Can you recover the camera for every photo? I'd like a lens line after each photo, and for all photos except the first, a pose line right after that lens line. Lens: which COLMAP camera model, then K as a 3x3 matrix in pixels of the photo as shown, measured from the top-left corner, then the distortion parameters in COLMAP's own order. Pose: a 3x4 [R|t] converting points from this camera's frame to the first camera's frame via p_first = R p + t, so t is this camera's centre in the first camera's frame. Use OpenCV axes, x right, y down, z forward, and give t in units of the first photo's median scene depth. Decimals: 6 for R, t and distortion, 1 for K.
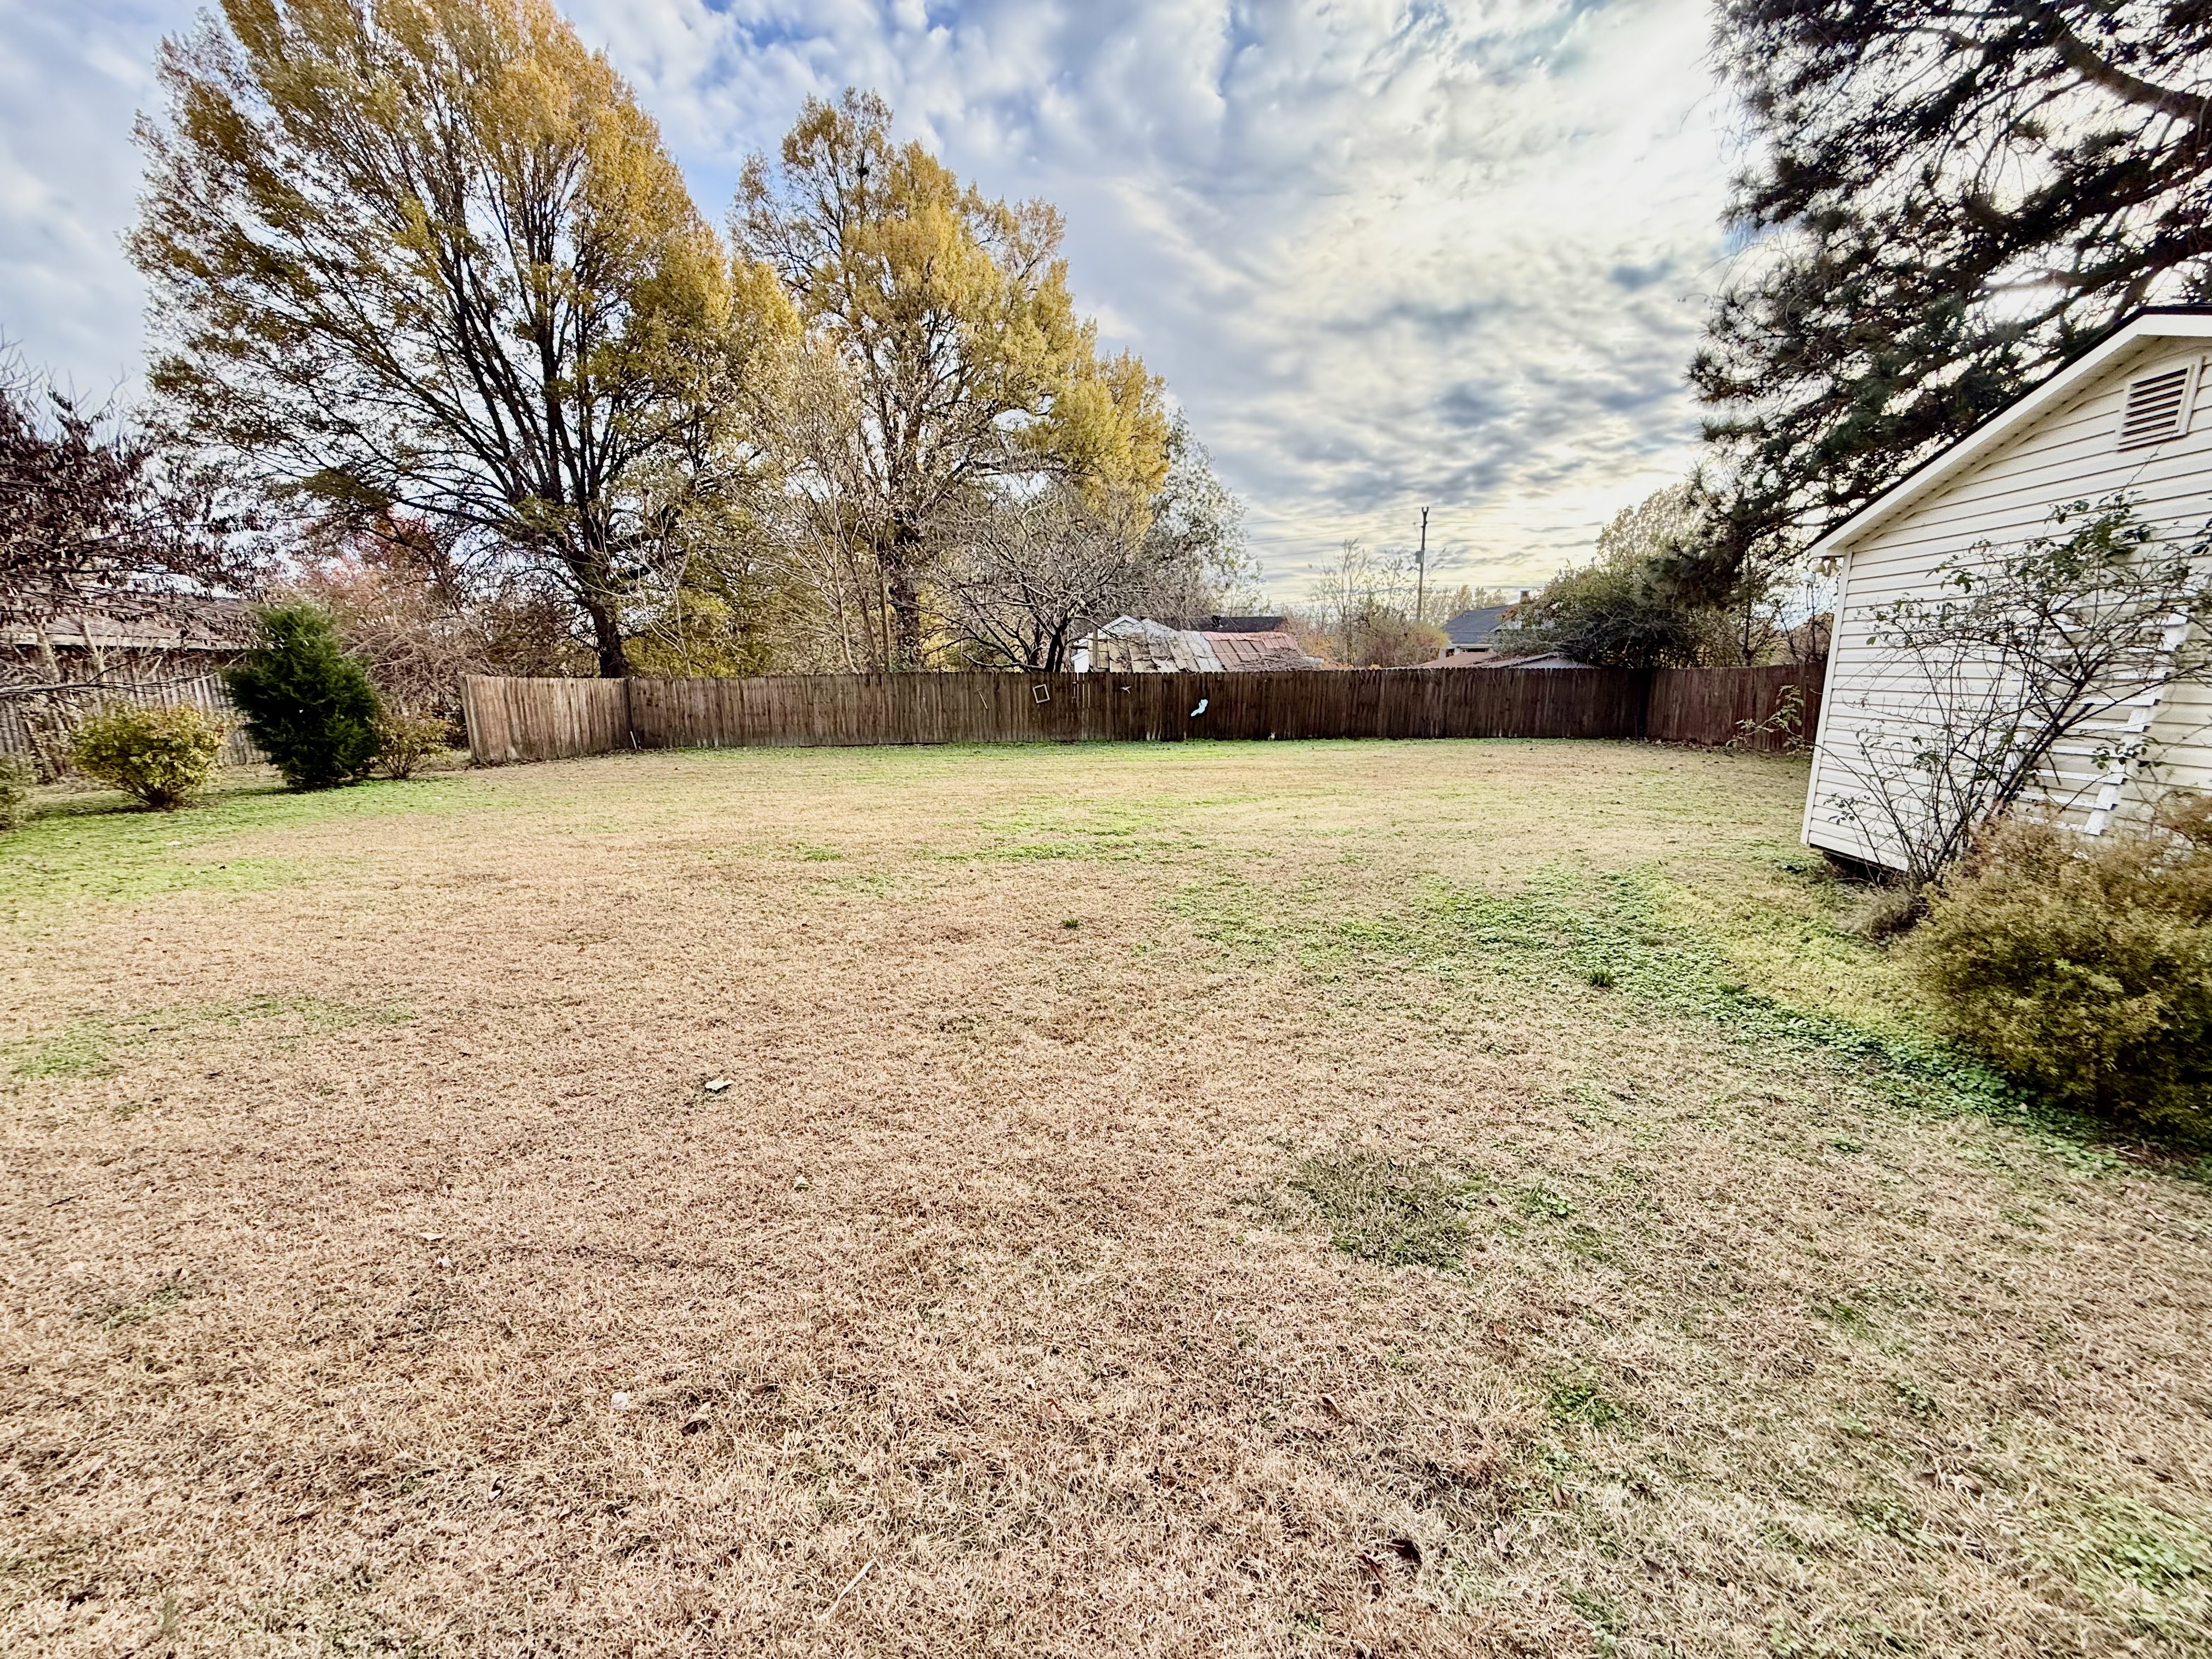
lens RADIAL K [[875.2, 0, 1100.8], [0, 875.2, 825.3], [0, 0, 1]] dist [-0.001392, 0.000451]
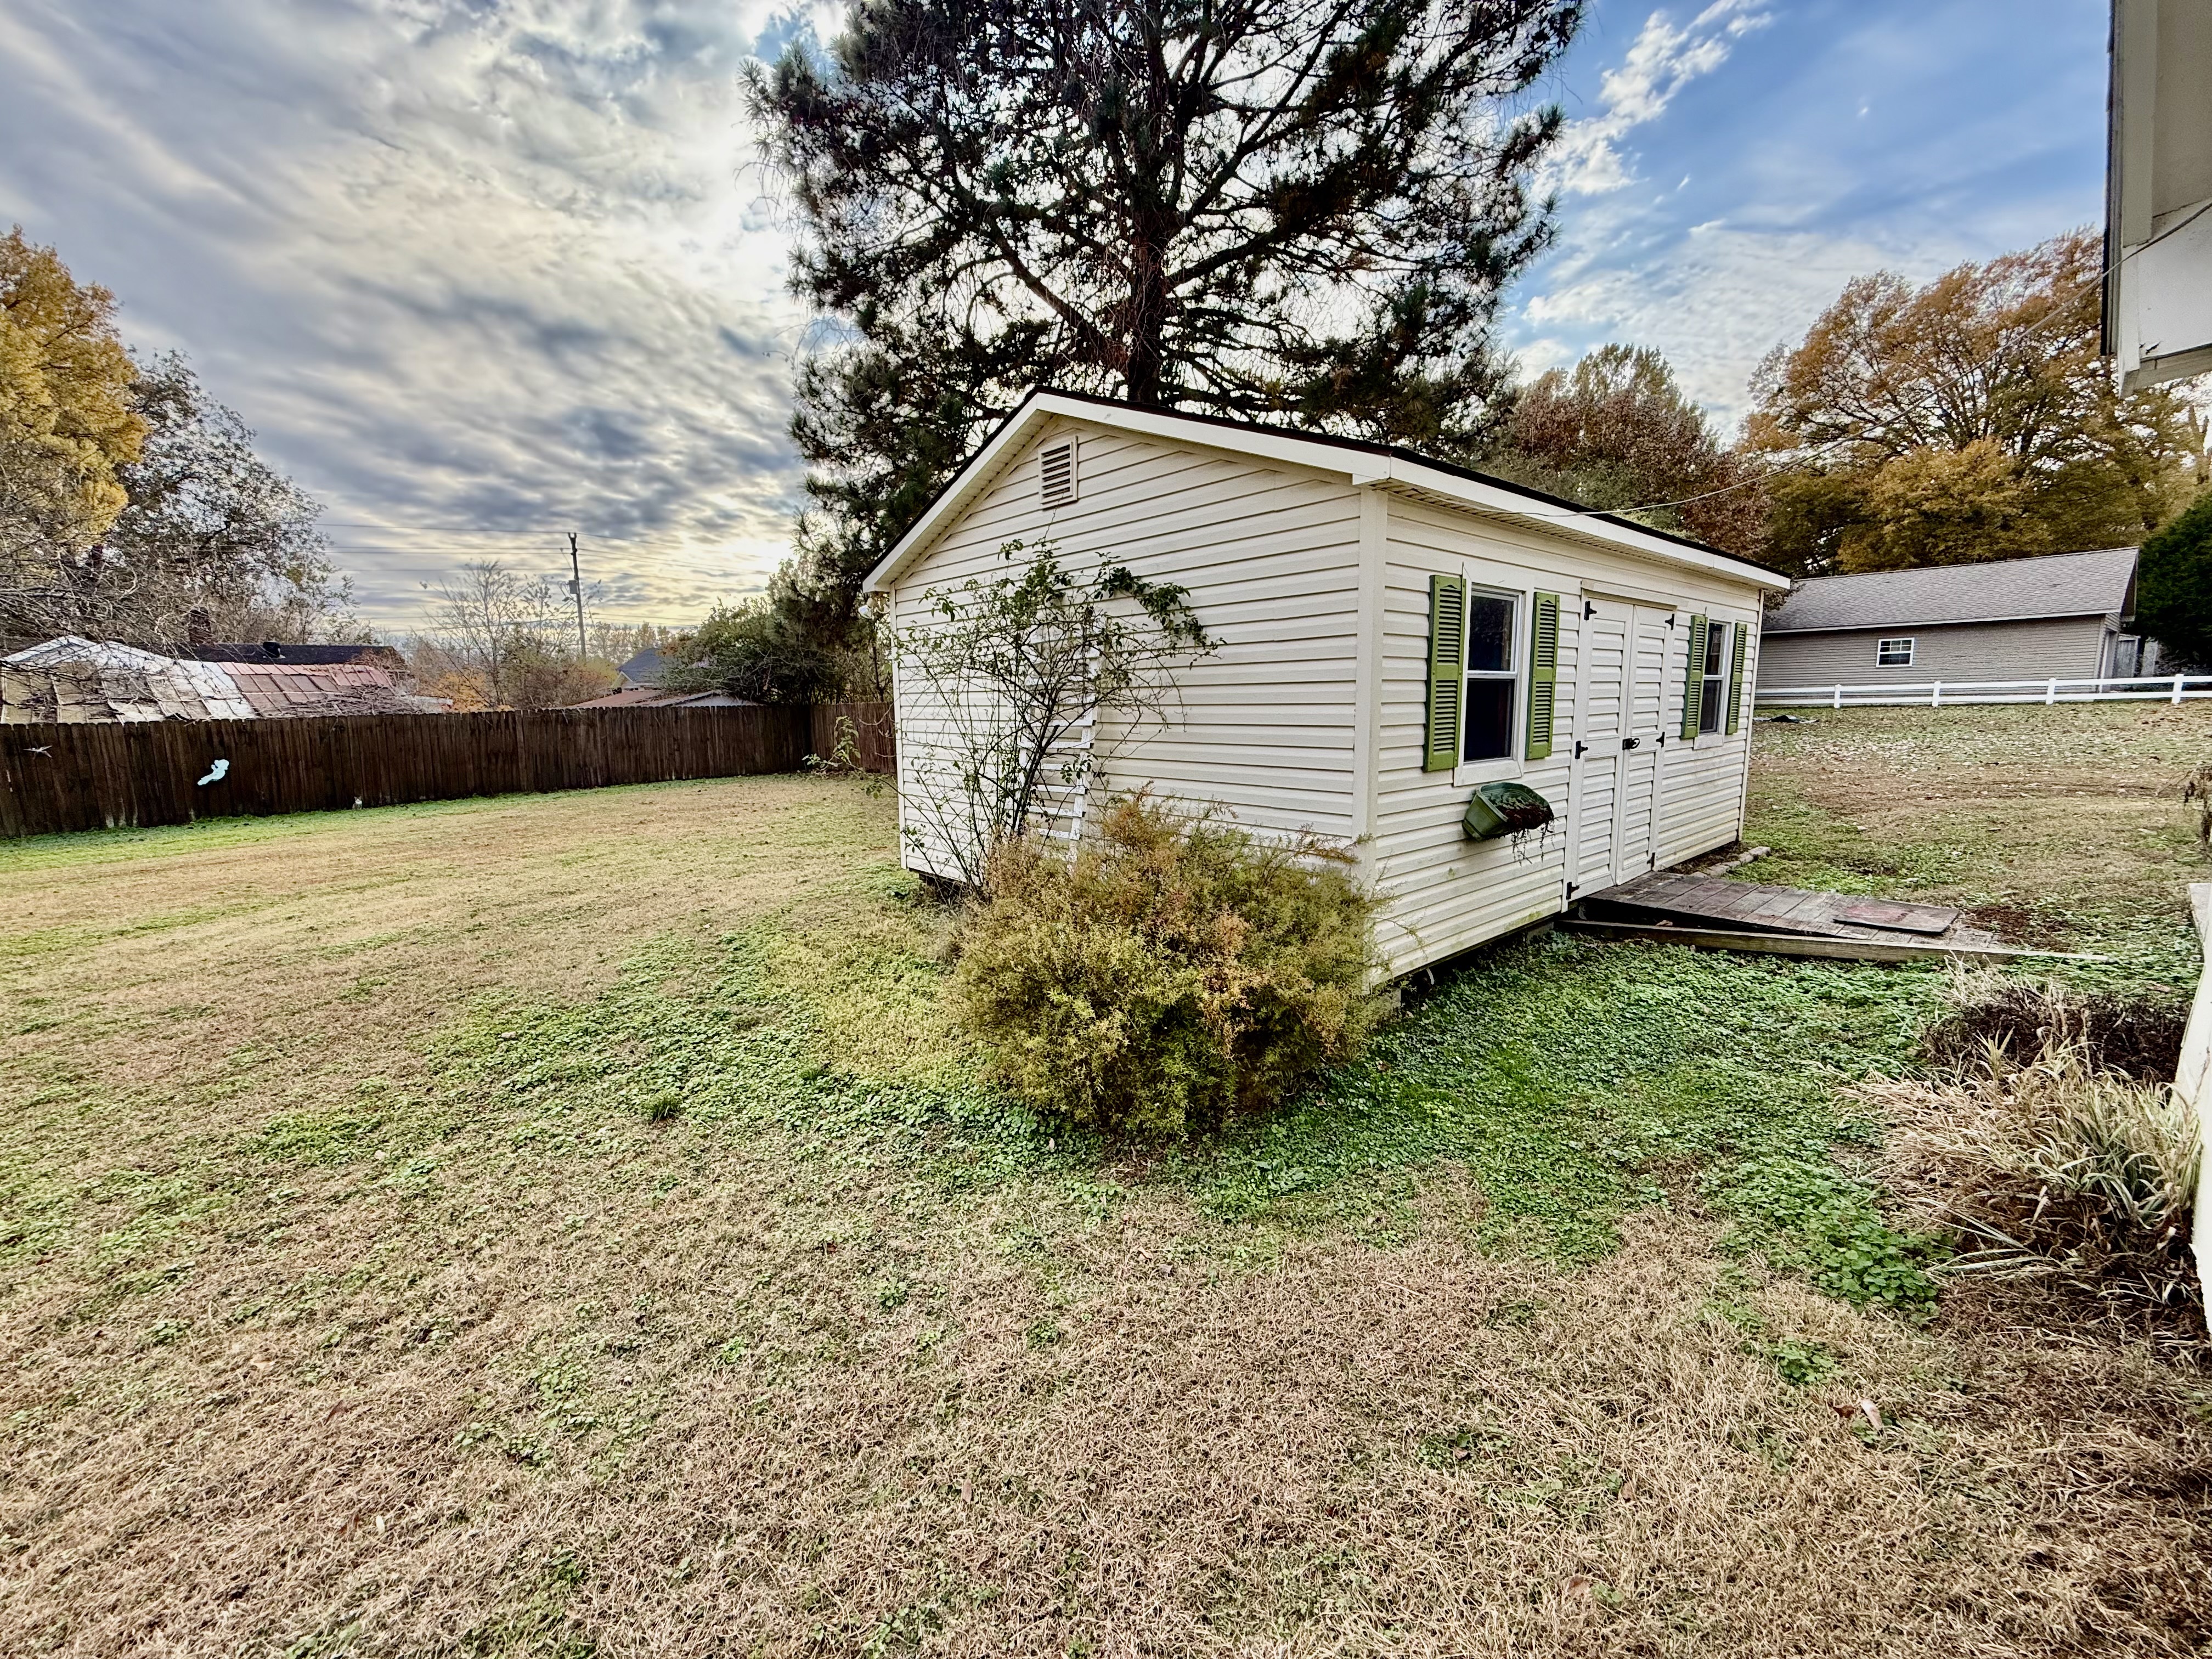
lens RADIAL K [[875.2, 0, 1100.8], [0, 875.2, 825.3], [0, 0, 1]] dist [-0.001392, 0.000451]
pose [[0.661194, -0.117124, 0.741016, 0.200220], [0.149630, 0.988481, 0.022727, -0.018362], [-0.735142, 0.095851, 0.671103, 0.133878]]
